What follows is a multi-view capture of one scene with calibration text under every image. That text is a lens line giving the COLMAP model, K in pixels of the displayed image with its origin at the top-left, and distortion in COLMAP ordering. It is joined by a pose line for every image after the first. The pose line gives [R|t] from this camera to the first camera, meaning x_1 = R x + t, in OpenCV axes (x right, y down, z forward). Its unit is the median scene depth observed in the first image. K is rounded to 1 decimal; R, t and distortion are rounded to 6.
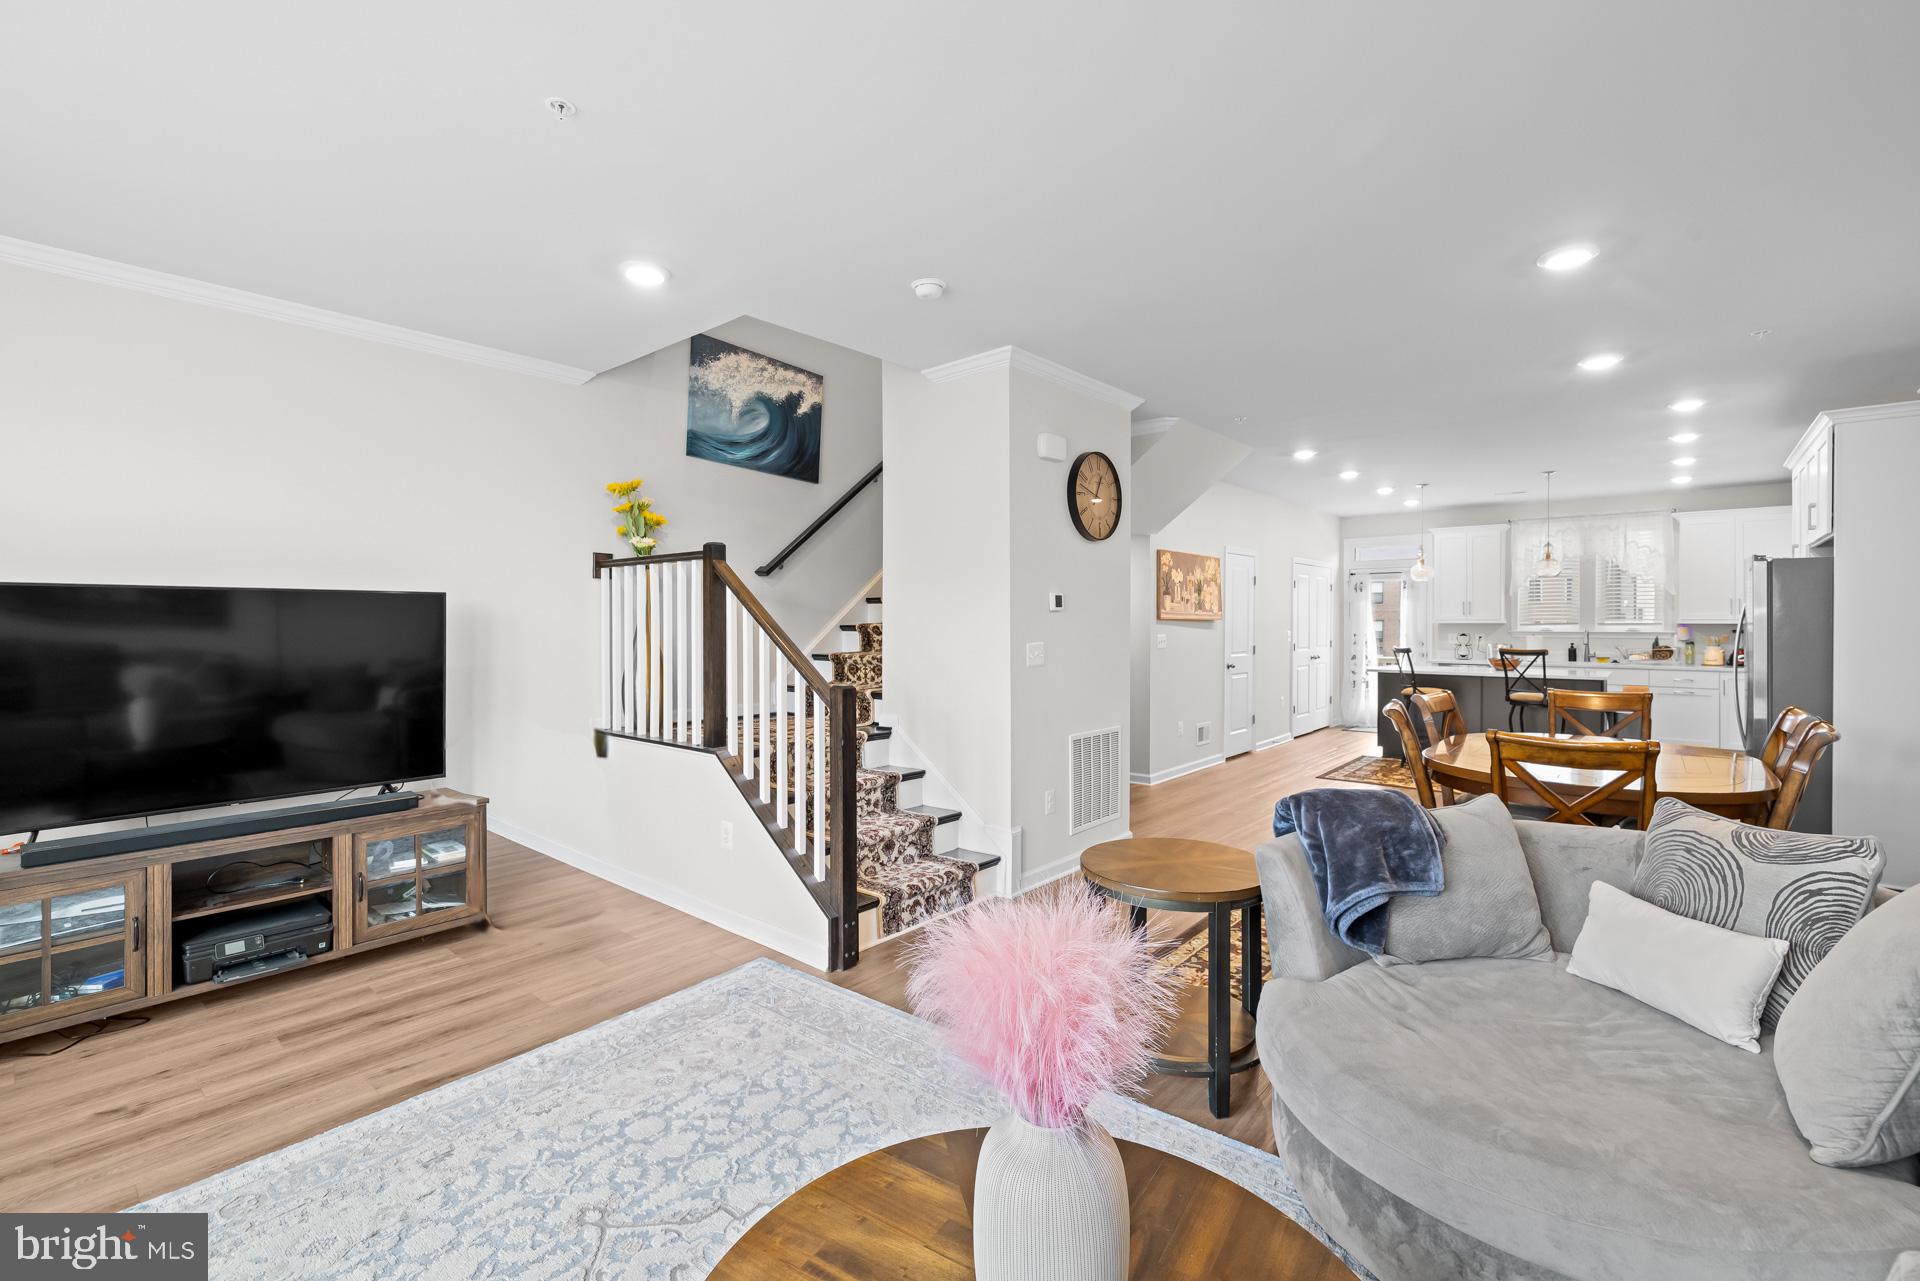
lens RADIAL K [[830.1, 0, 960.0], [0, 830.1, 640.5], [0, 0, 1]] dist [-0.001410, -0.000120]
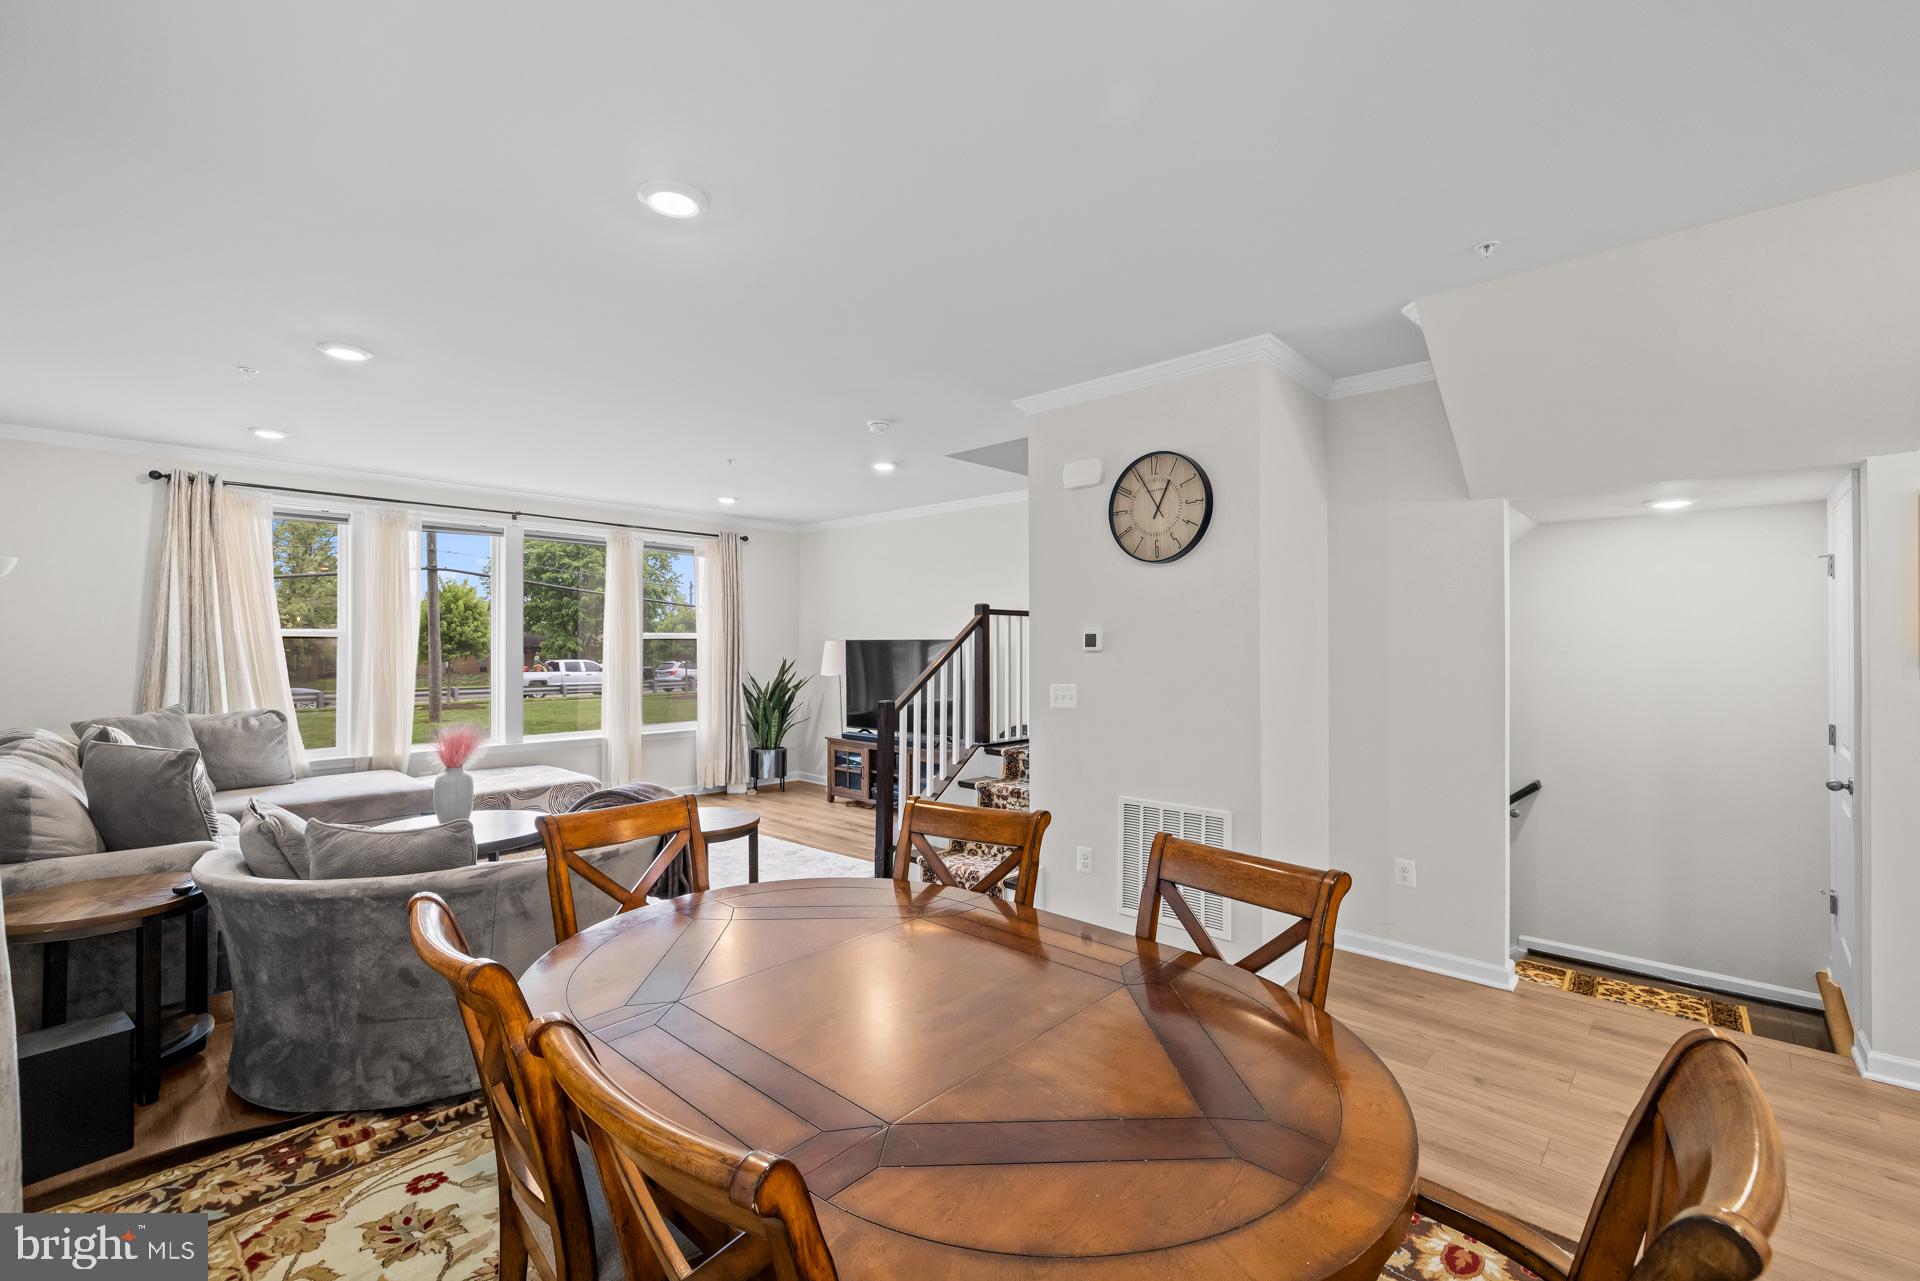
lens RADIAL K [[830.1, 0, 960.0], [0, 830.1, 640.5], [0, 0, 1]] dist [-0.001410, -0.000120]
pose [[-0.050912, -0.001308, -0.998702, 0.821600], [-0.026379, 0.999652, 0.000035, -0.034835], [0.998355, 0.026346, -0.050929, 0.719326]]
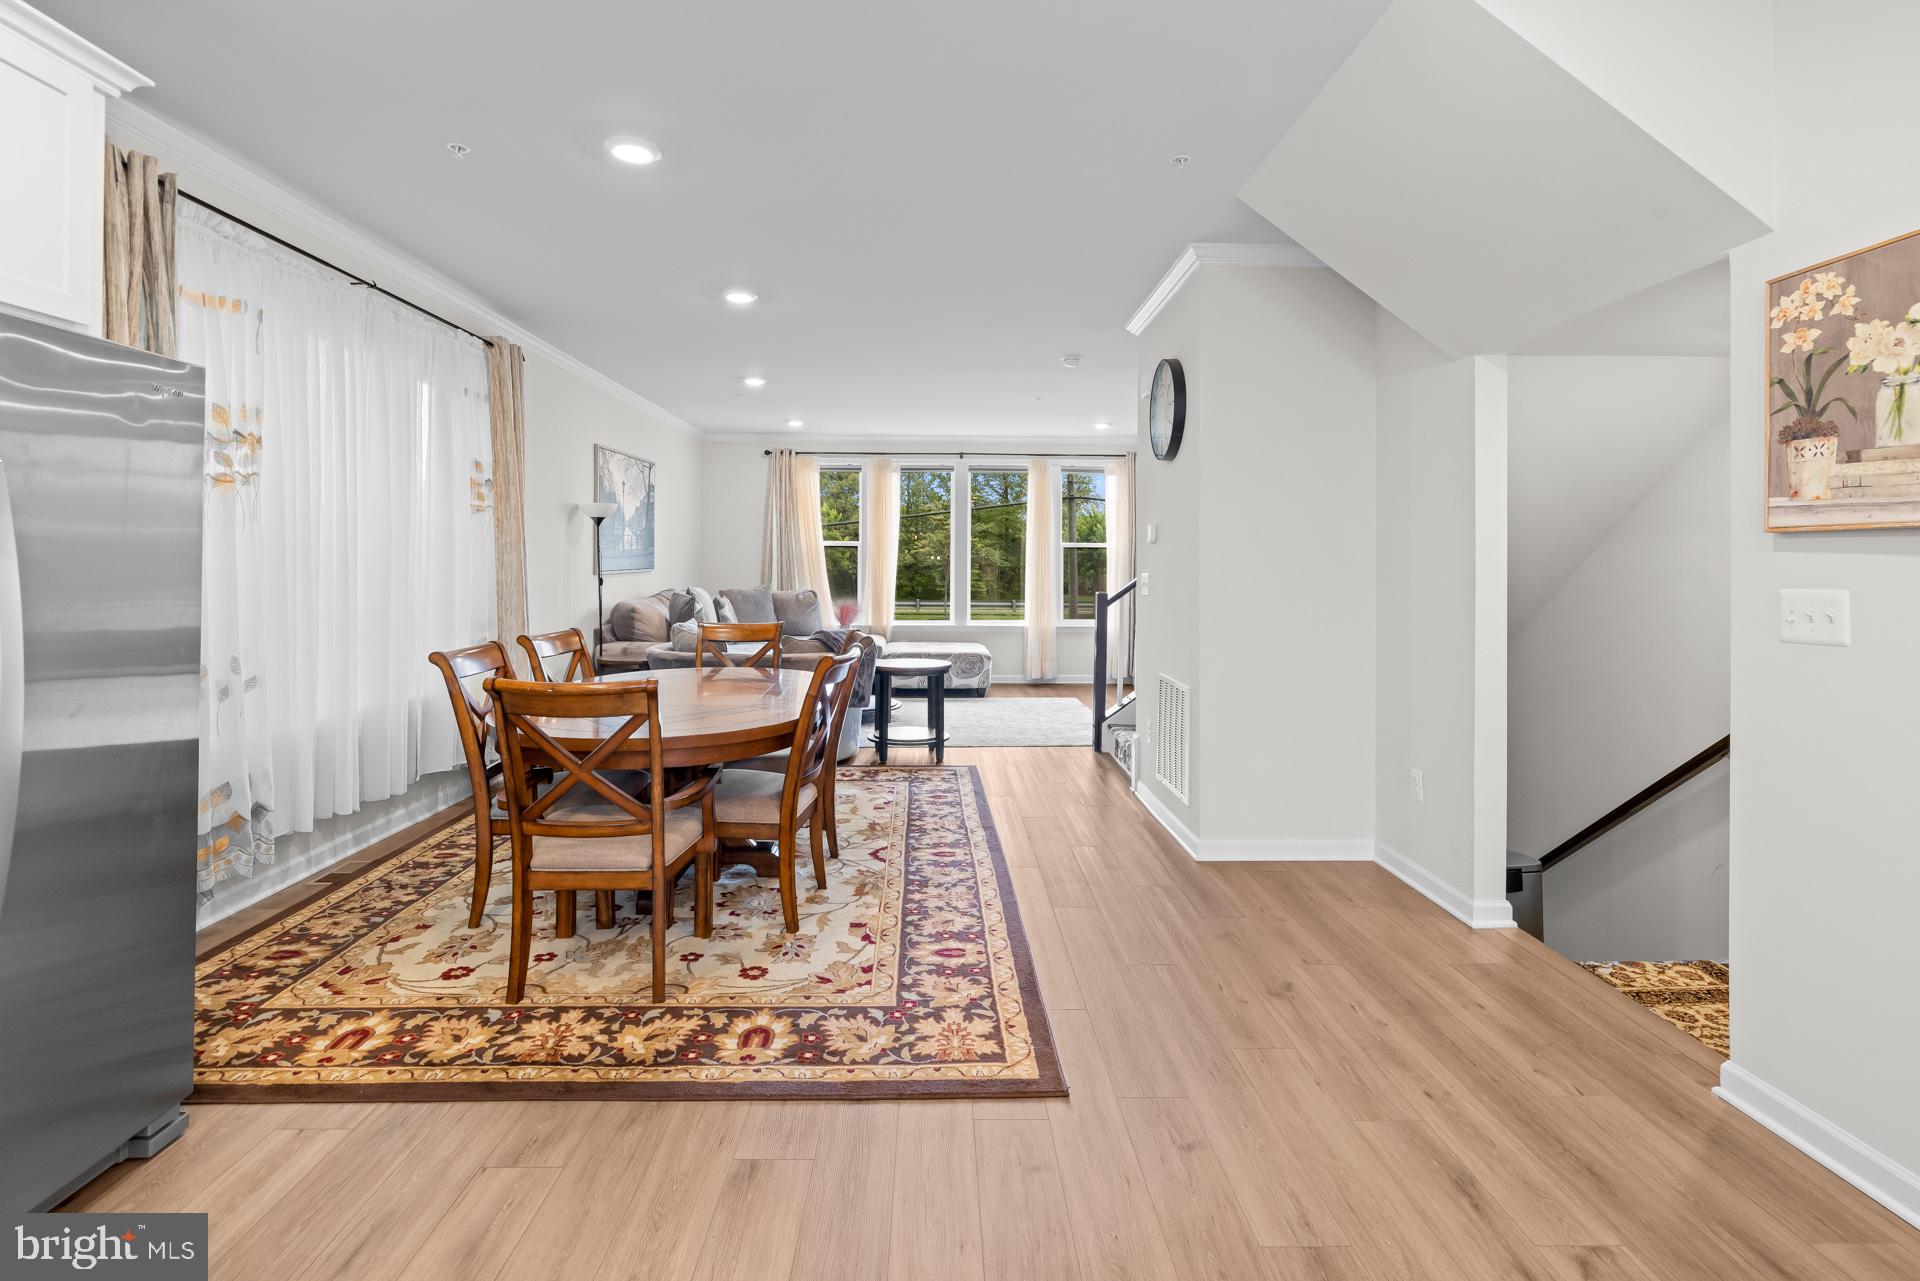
lens RADIAL K [[888.2, 0, 952.7], [0, 888.2, 557.3], [0, 0, 1]] dist [0.000739, -0.000014]
pose [[-0.749965, -0.010445, -0.661395, 0.806828], [-0.022142, 0.999711, 0.009319, -0.016726], [0.661107, 0.021634, -0.749980, 1.299734]]
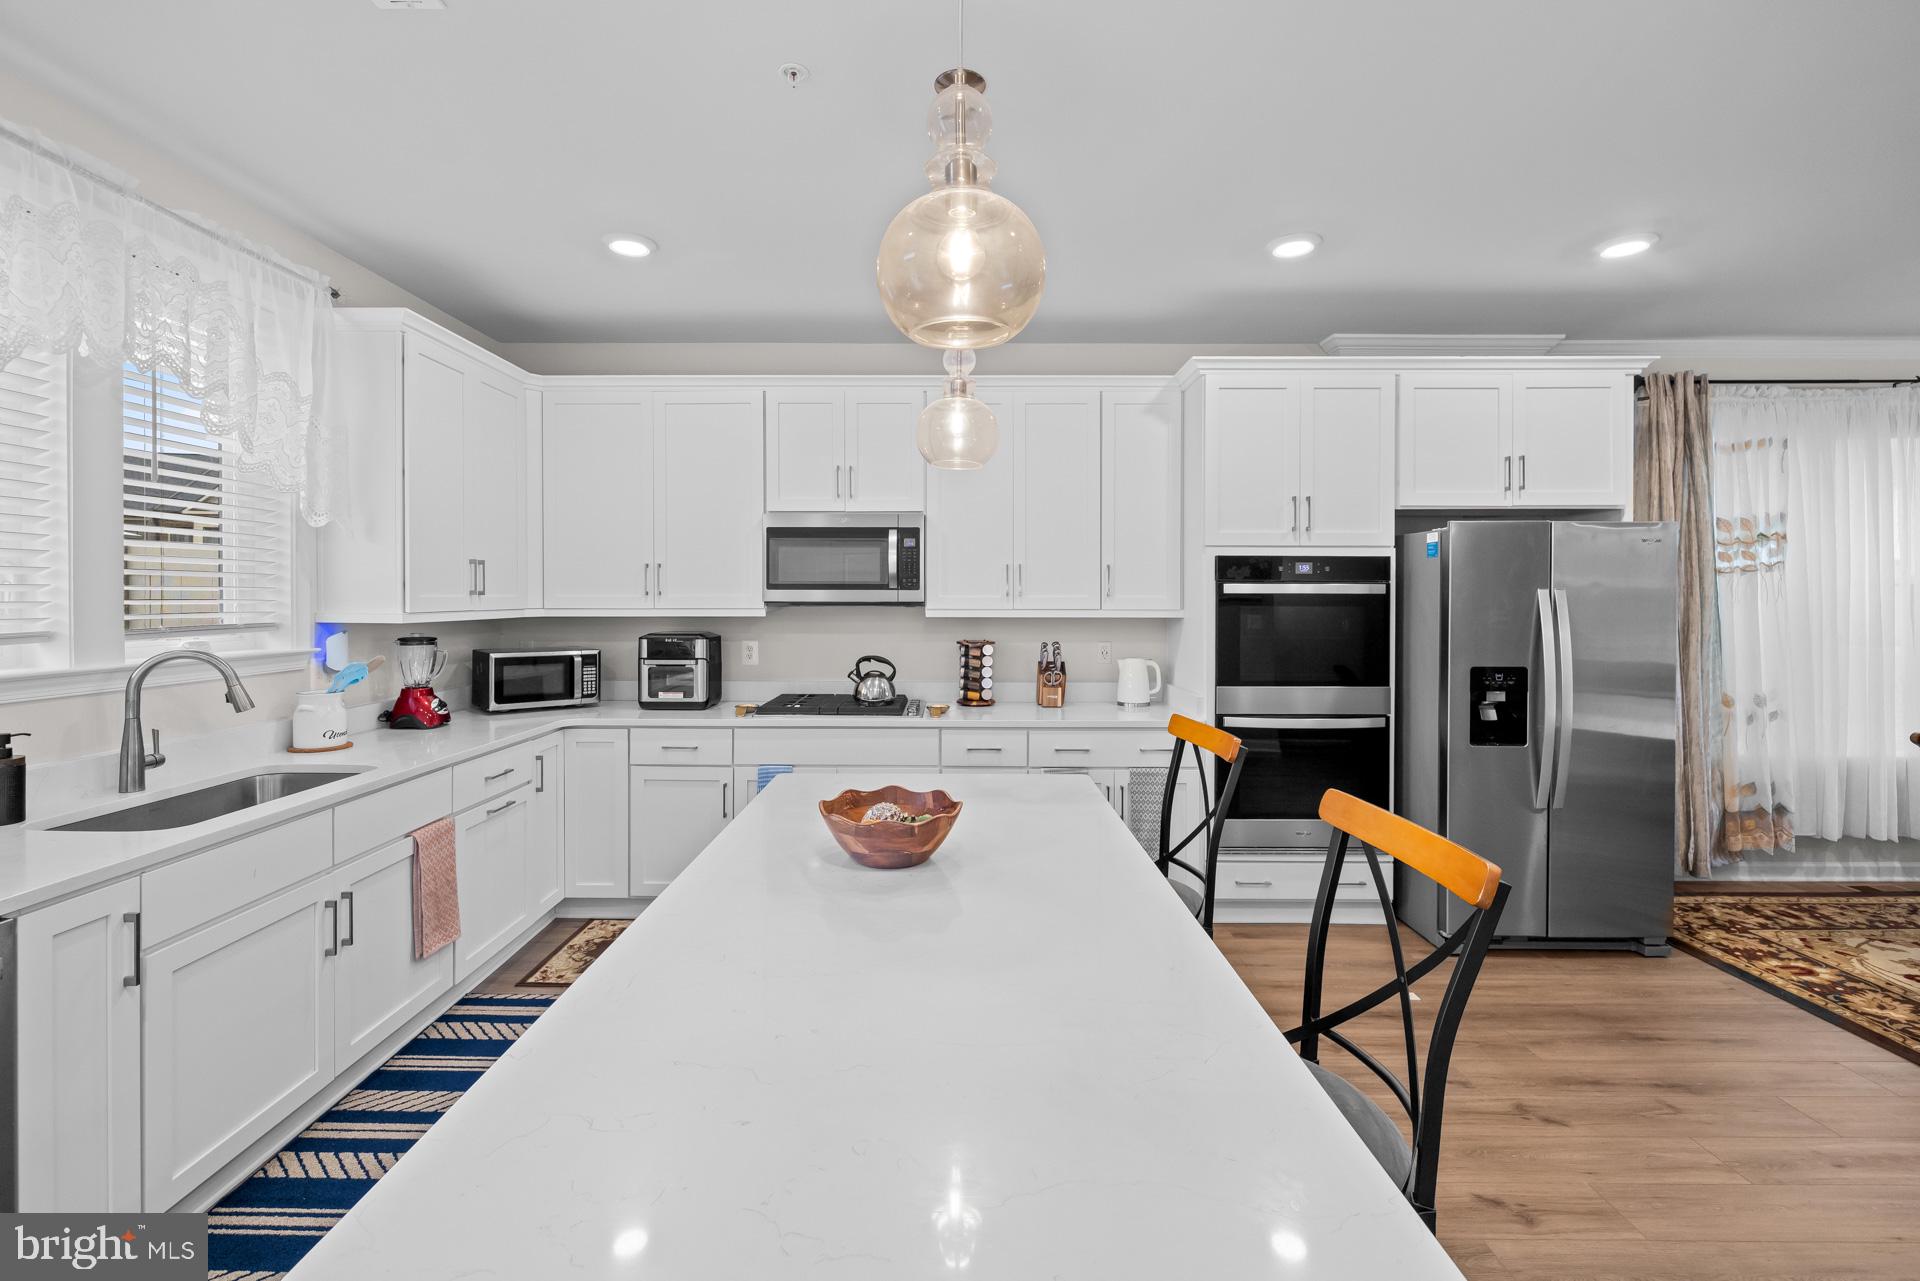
lens RADIAL K [[811.3, 0, 947.0], [0, 811.3, 603.7], [0, 0, 1]] dist [-0.001330, -0.000114]
pose [[-0.641176, -0.006140, 0.767370, 0.687108], [0.019046, 0.999533, 0.023912, -0.050384], [-0.767158, 0.029947, -0.640759, 1.590647]]
